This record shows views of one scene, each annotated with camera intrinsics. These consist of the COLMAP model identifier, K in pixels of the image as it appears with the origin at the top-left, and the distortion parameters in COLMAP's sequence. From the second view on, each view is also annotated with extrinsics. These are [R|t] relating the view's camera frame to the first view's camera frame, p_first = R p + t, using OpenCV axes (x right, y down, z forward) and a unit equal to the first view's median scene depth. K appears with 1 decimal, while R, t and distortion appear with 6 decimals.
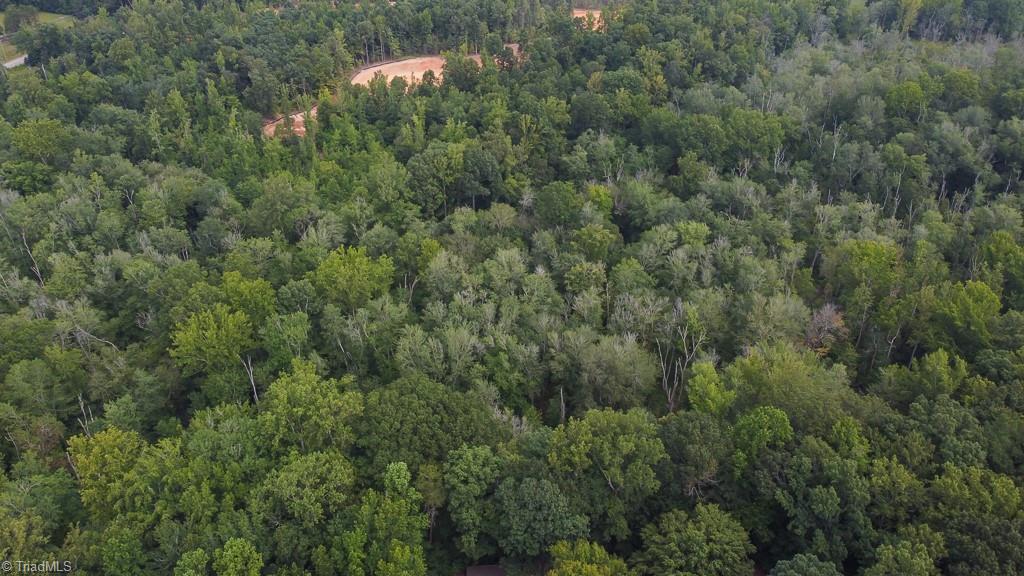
lens RADIAL K [[772.0, 0, 512.0], [0, 772.0, 288.0], [0, 0, 1]] dist [-0.002773, 0.005433]
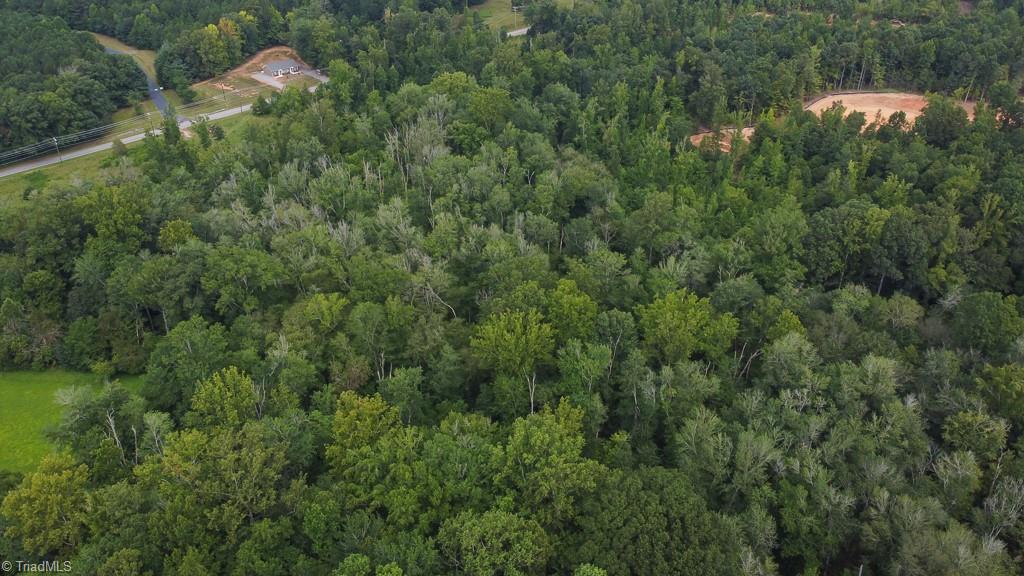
lens RADIAL K [[772.0, 0, 512.0], [0, 772.0, 288.0], [0, 0, 1]] dist [-0.002773, 0.005433]
pose [[0.796943, 0.312666, -0.516838, 0.064361], [-0.310714, 0.945929, 0.093140, -0.060385], [0.518014, 0.086361, 0.851001, 0.105354]]
